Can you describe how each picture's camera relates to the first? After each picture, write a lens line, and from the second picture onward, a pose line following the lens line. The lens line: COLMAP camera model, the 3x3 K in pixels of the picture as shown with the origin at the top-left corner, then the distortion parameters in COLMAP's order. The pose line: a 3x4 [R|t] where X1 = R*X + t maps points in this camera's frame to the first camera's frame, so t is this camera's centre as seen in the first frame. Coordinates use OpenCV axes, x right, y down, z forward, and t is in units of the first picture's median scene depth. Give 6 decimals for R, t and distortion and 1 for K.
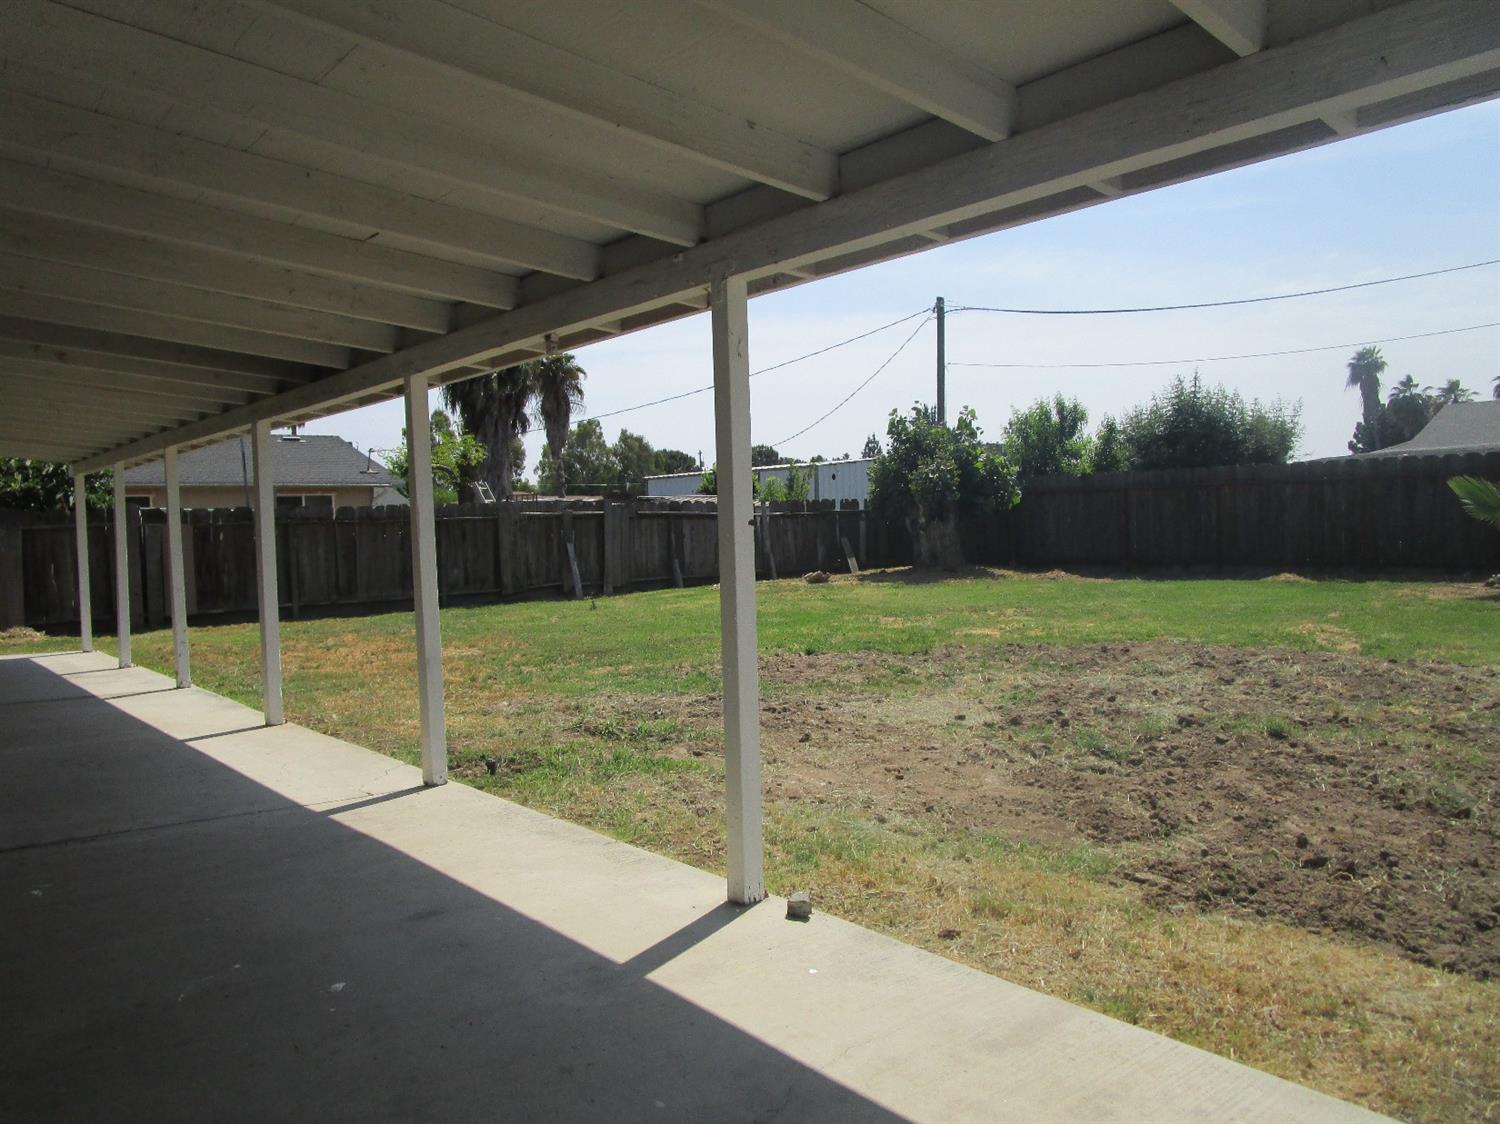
lens RADIAL K [[1088.7, 0, 750.0], [0, 1088.7, 562.0], [0, 0, 1]] dist [-0.015506, 0.000839]
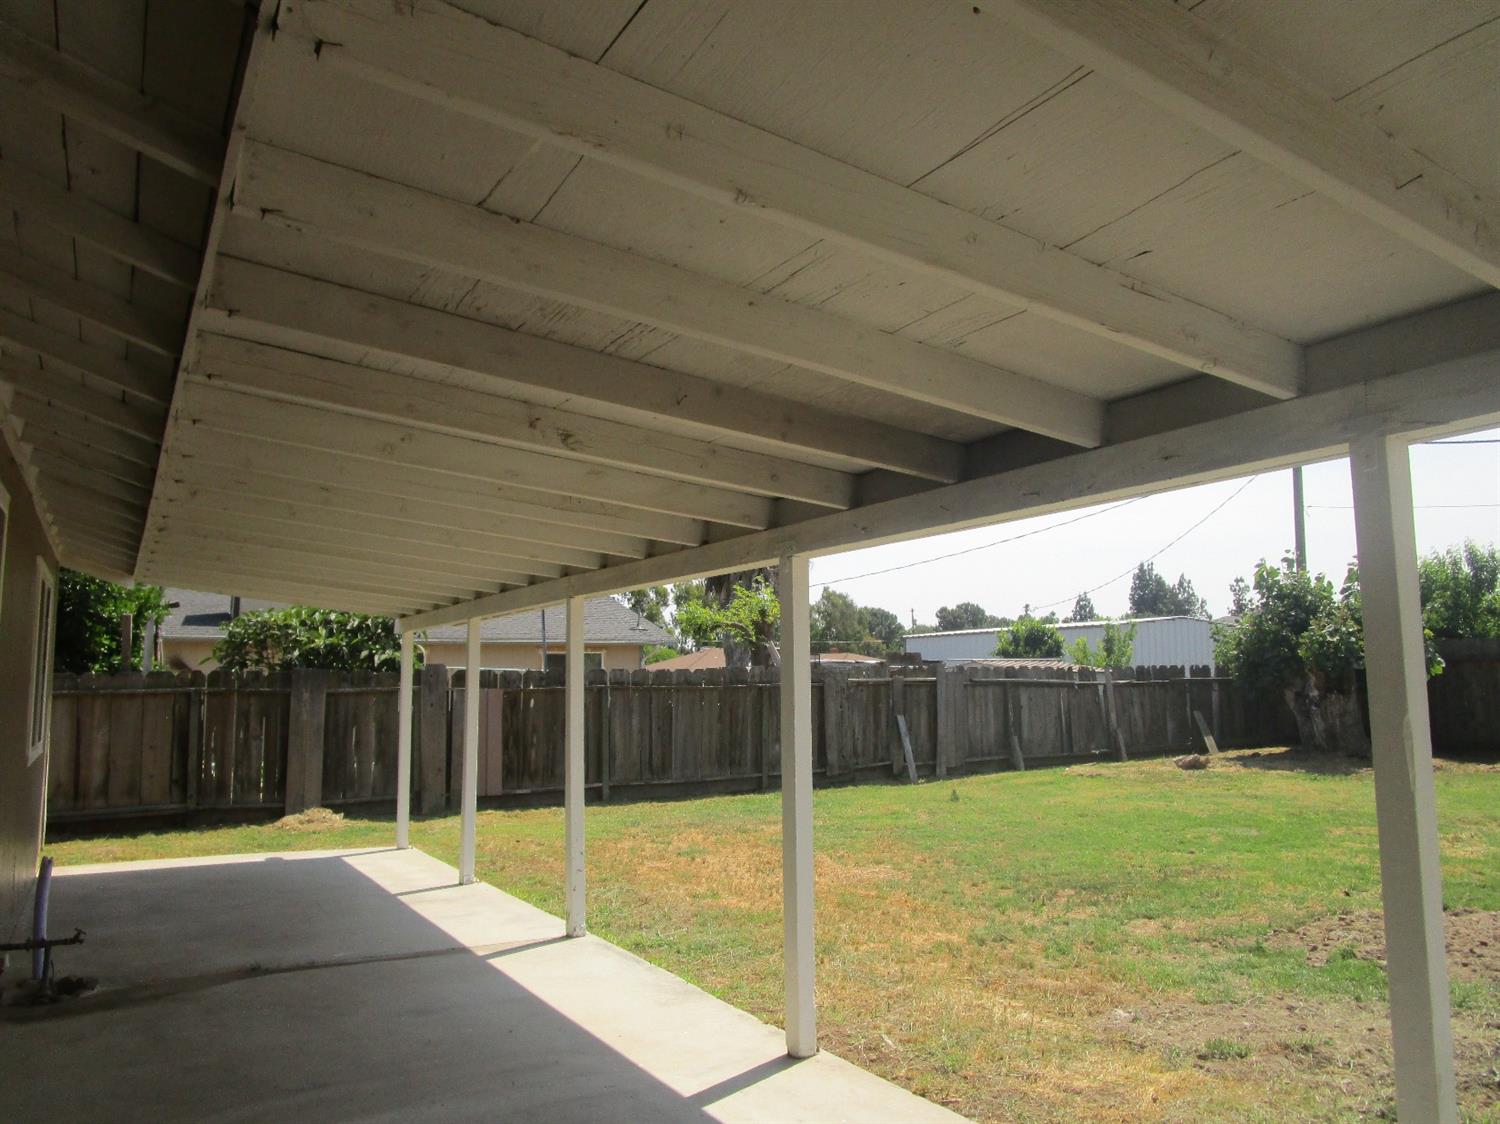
lens RADIAL K [[1088.7, 0, 750.0], [0, 1088.7, 562.0], [0, 0, 1]] dist [-0.015506, 0.000839]
pose [[0.984936, -0.003207, -0.172892, -0.130658], [-0.021693, 0.989638, -0.141937, -0.012237], [0.171555, 0.143550, 0.974660, 0.134262]]
